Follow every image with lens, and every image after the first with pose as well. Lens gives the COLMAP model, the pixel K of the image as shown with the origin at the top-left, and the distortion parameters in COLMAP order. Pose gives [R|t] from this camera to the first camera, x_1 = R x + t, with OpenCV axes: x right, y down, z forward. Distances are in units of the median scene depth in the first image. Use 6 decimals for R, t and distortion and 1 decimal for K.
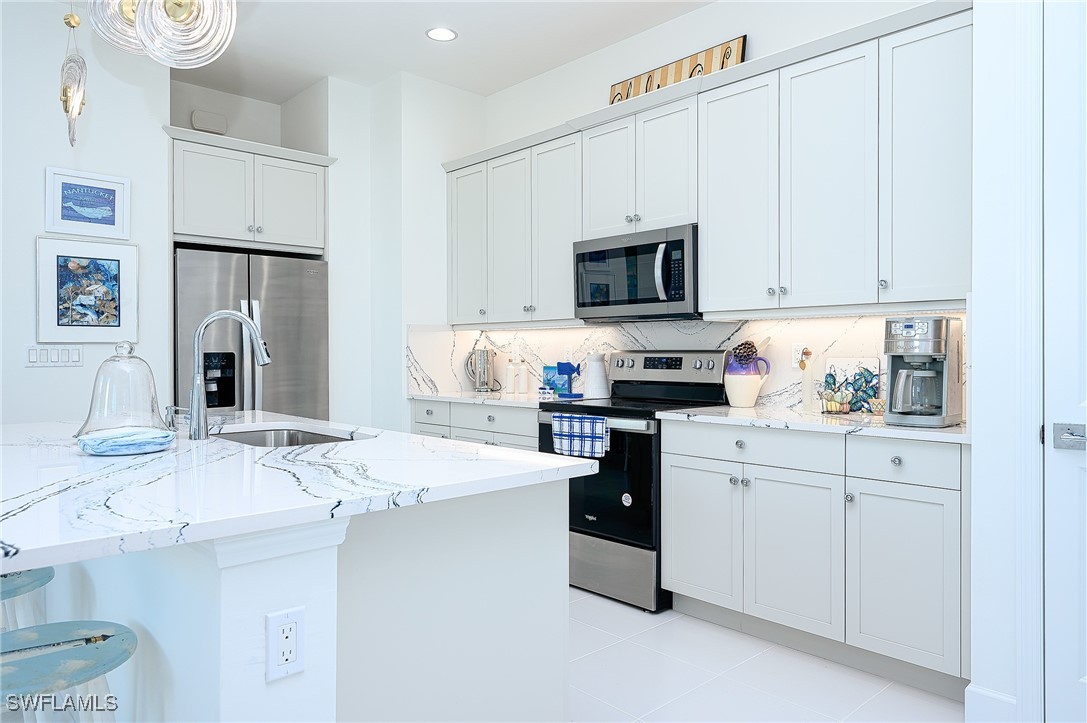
lens RADIAL K [[721.4, 0, 544.1], [0, 721.4, 355.9], [0, 0, 1]] dist [-0.004288, -0.000666]
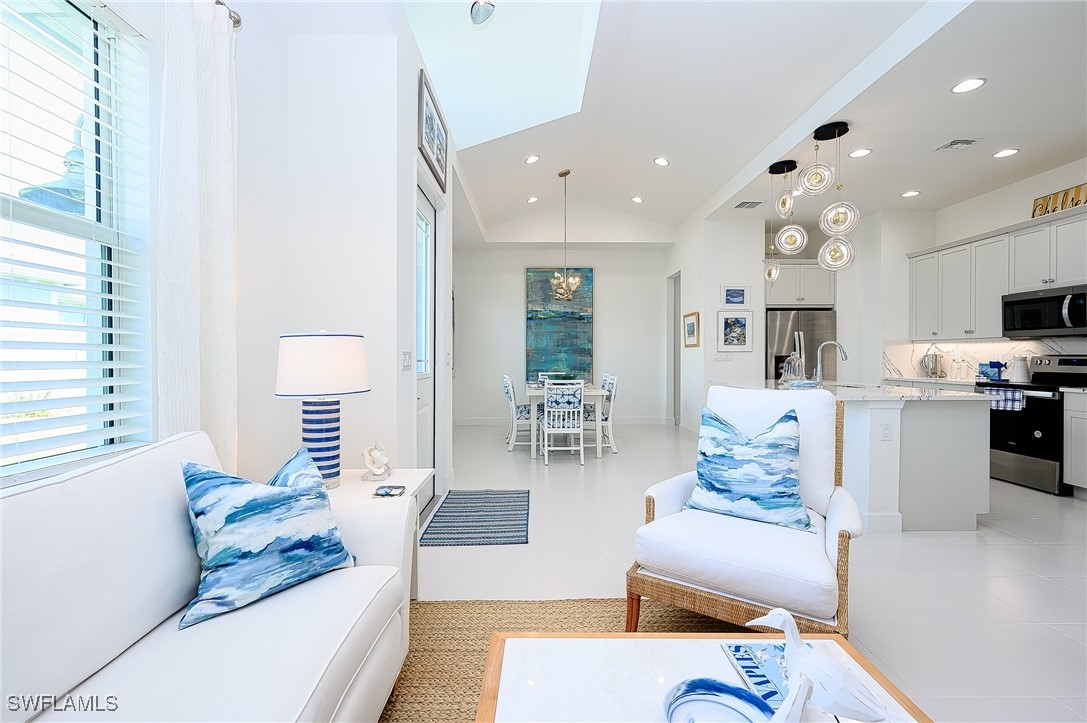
lens RADIAL K [[483.2, 0, 538.9], [0, 483.2, 359.5], [0, 0, 1]] dist [0.001510, 0.000170]
pose [[0.737359, 0.007348, -0.675462, 0.005477], [-0.004757, 0.999973, 0.005686, 0.002938], [0.675485, -0.000979, 0.737373, -0.710113]]
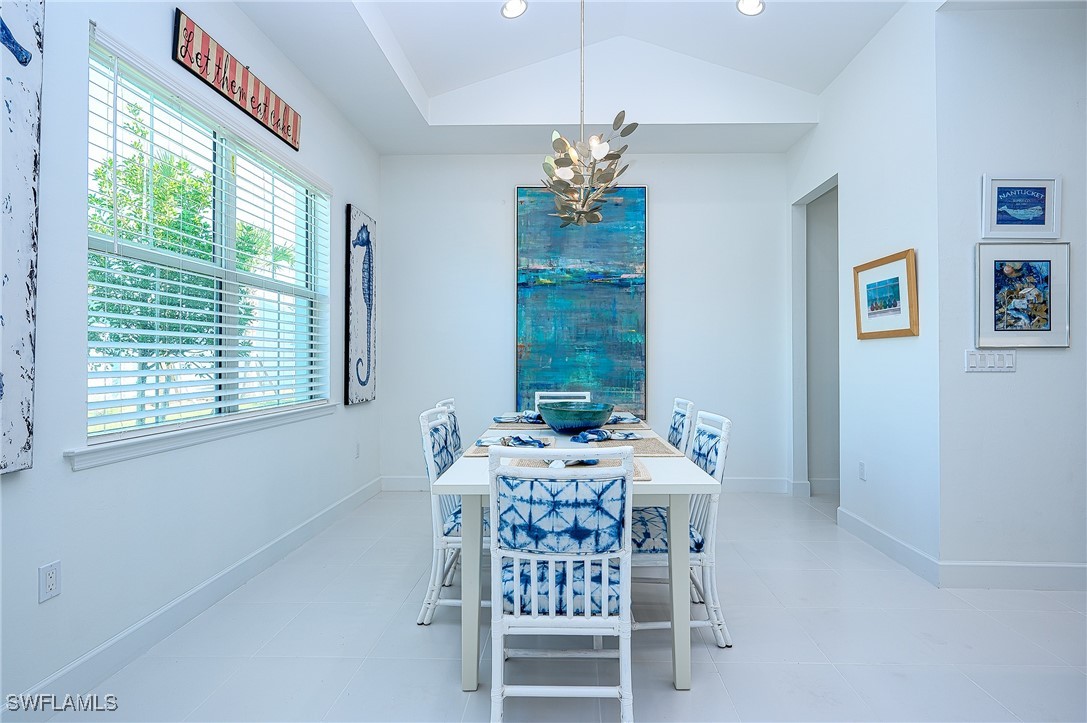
lens RADIAL K [[522.7, 0, 561.8], [0, 522.7, 350.4], [0, 0, 1]] dist [0.000108, 0.000133]
pose [[0.717798, -0.005304, -0.696231, -0.587102], [-0.007543, 0.999853, -0.015393, 0.000870], [0.696210, 0.016301, 0.717653, 0.060427]]
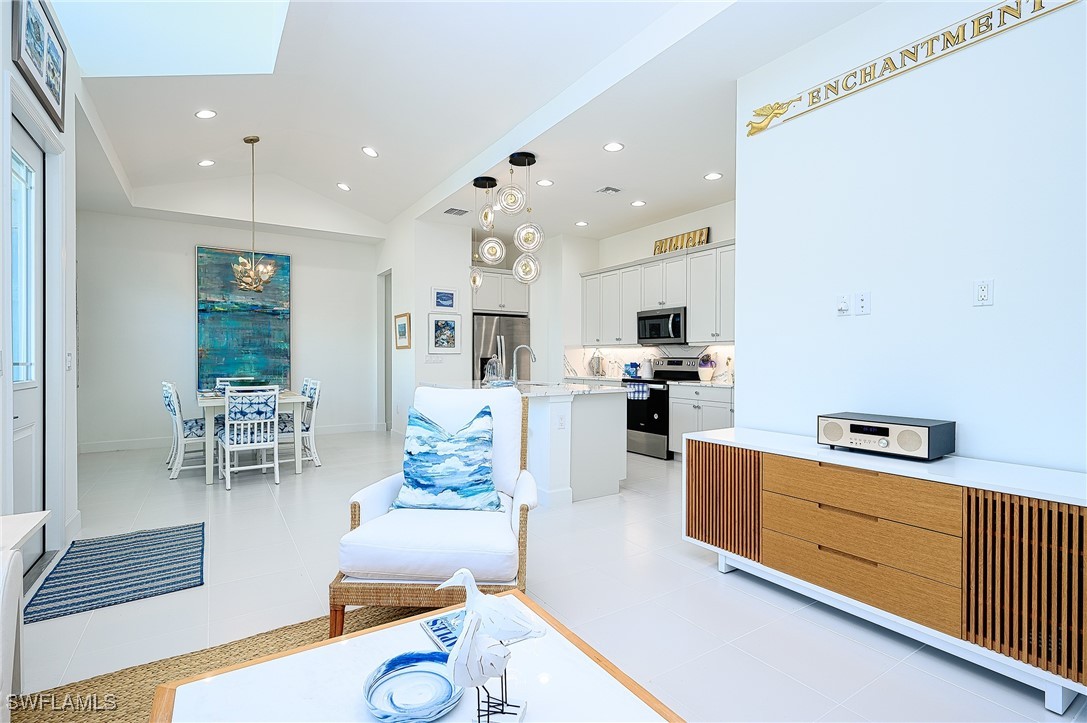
lens RADIAL K [[514.2, 0, 544.0], [0, 514.2, 363.6], [0, 0, 1]] dist [0.001435, -0.000203]
pose [[0.985031, 0.005822, -0.172276, 0.032370], [-0.004787, 0.999968, 0.006422, 0.003424], [0.172308, -0.005501, 0.985028, -0.744191]]
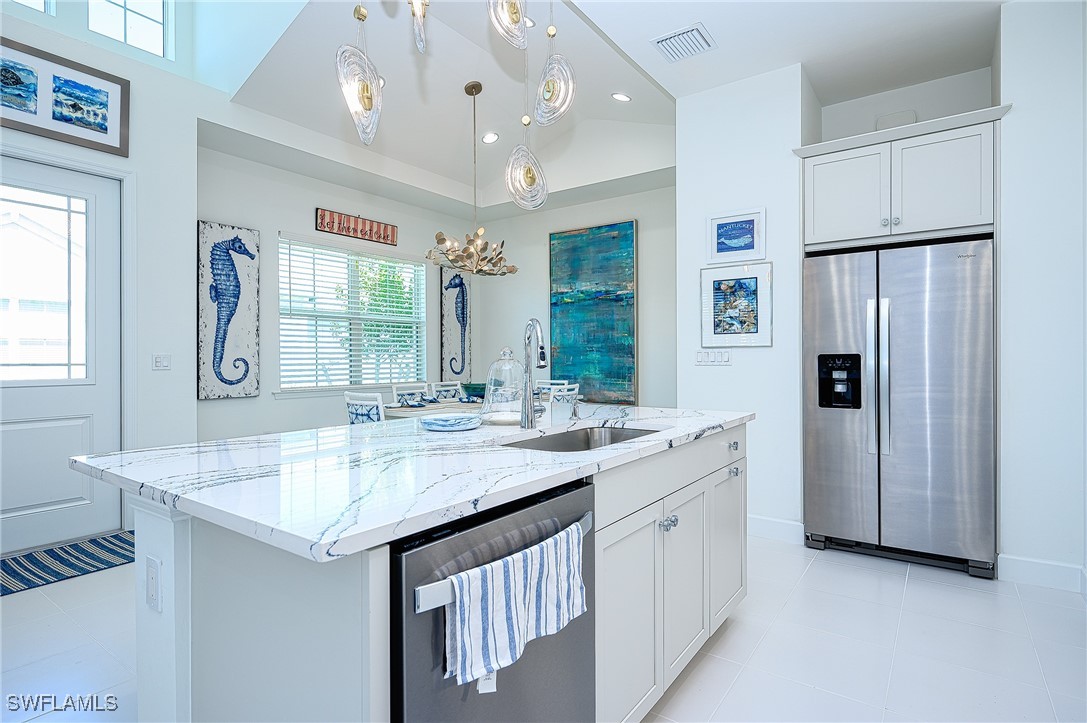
lens RADIAL K [[552.6, 0, 543.1], [0, 552.6, 357.5], [0, 0, 1]] dist [0.001385, 0.000299]
pose [[0.194125, 0.003173, -0.980972, 0.248784], [0.000127, 0.999995, 0.003260, -0.002692], [0.980977, -0.000757, 0.194124, 0.484683]]
